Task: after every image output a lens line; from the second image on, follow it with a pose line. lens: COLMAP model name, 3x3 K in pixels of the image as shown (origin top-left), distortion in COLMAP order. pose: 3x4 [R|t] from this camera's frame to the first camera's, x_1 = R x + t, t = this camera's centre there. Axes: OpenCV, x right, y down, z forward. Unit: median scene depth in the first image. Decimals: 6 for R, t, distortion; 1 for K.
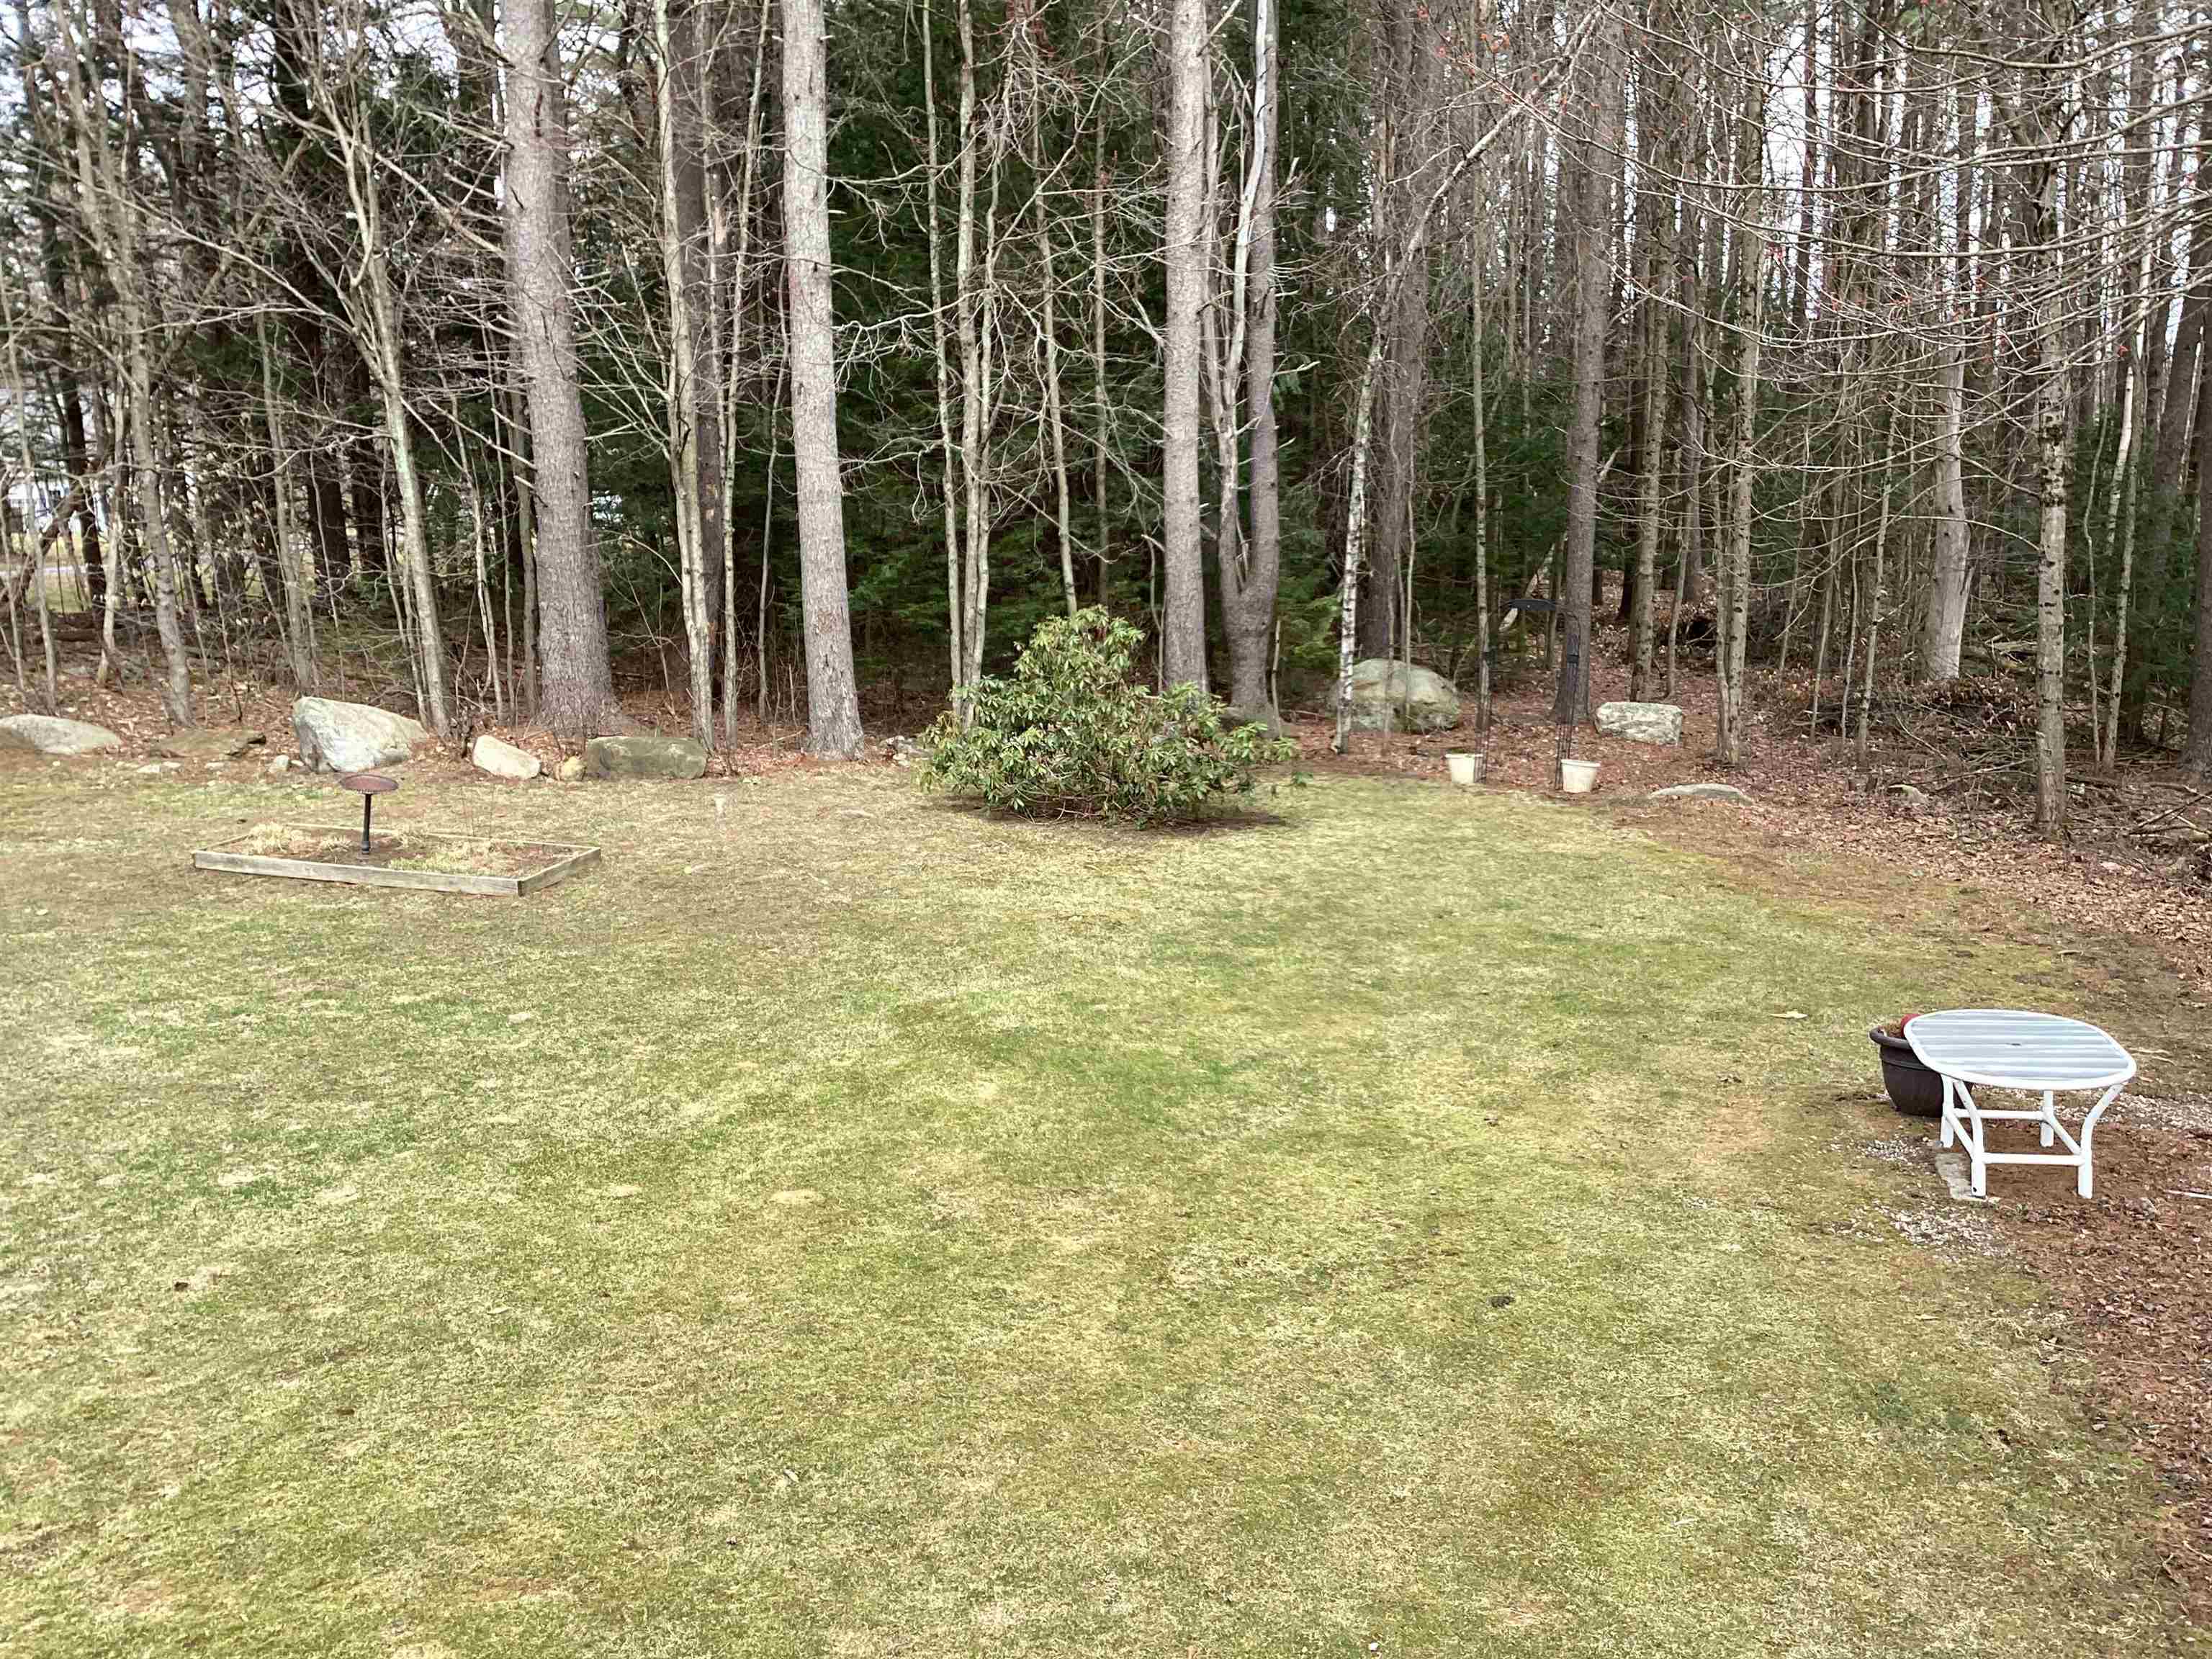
lens RADIAL K [[1985.7, 0, 1106.0], [0, 1985.7, 829.5], [0, 0, 1]] dist [0.140985, -0.299269]
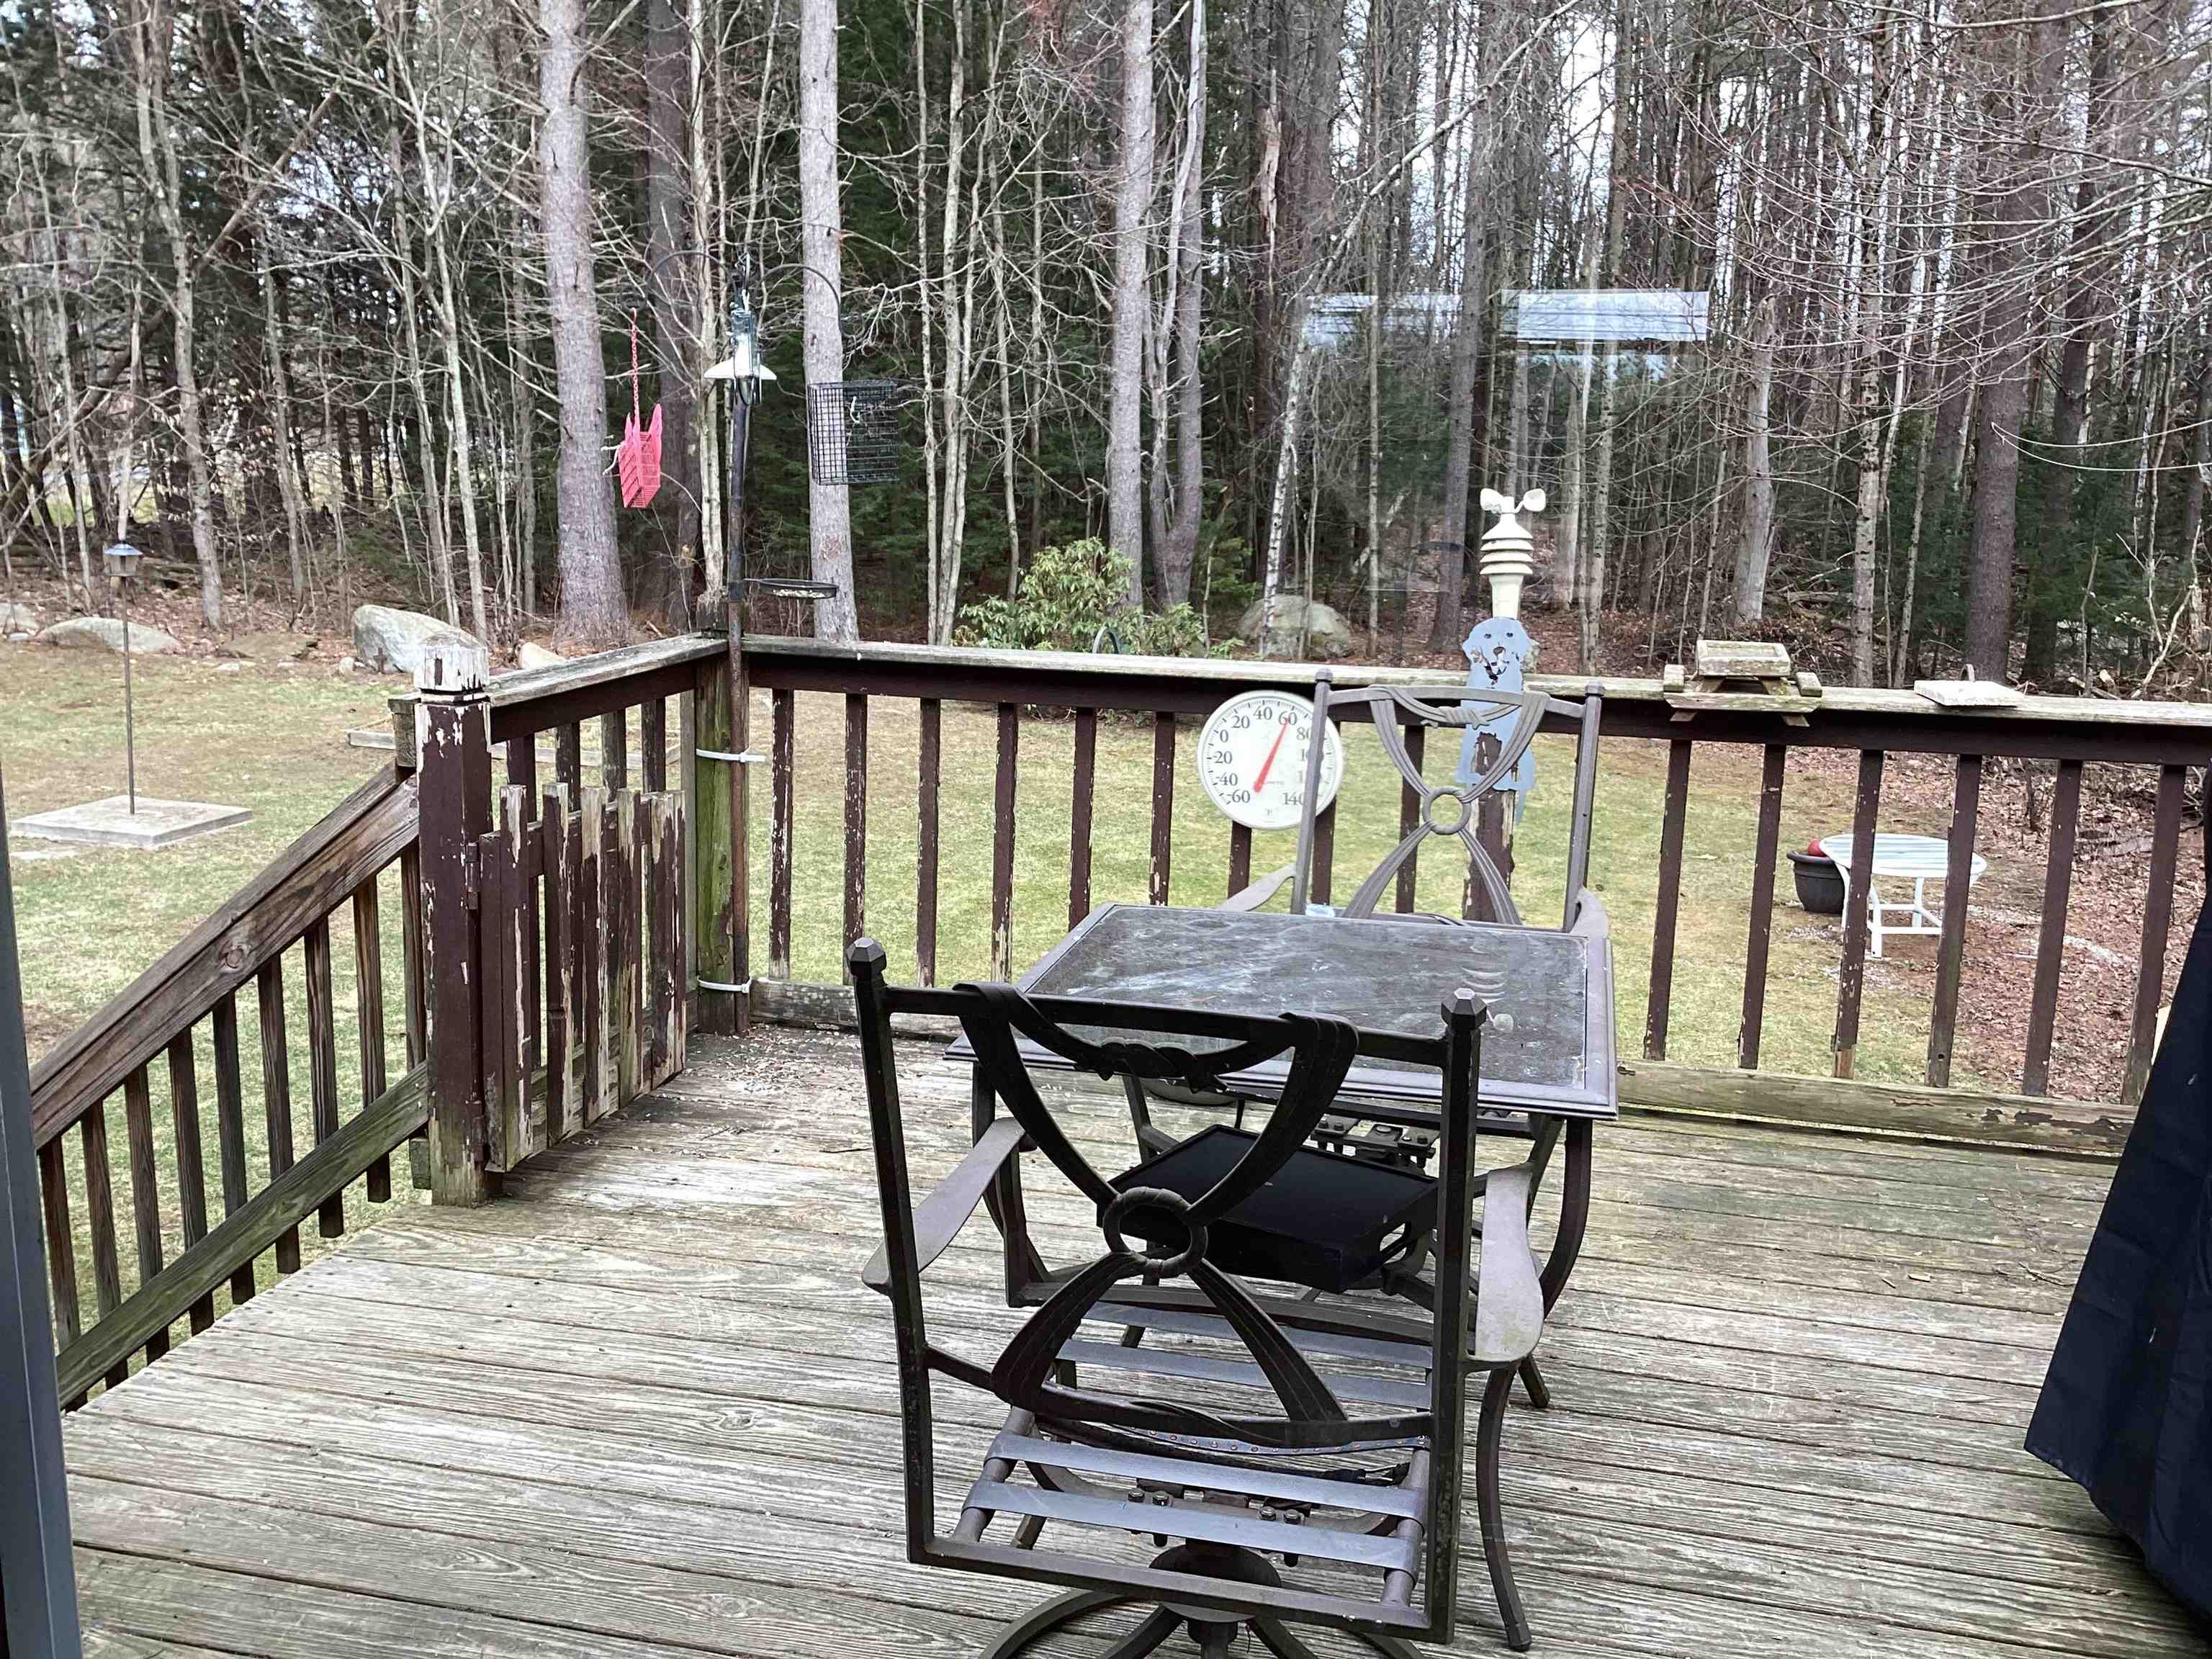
lens RADIAL K [[1985.7, 0, 1106.0], [0, 1985.7, 829.5], [0, 0, 1]] dist [0.140985, -0.299269]
pose [[0.993278, 0.004490, 0.115663, -0.111209], [-0.007287, 0.999691, 0.023773, 0.026222], [-0.115520, -0.024456, 0.993004, -0.139197]]
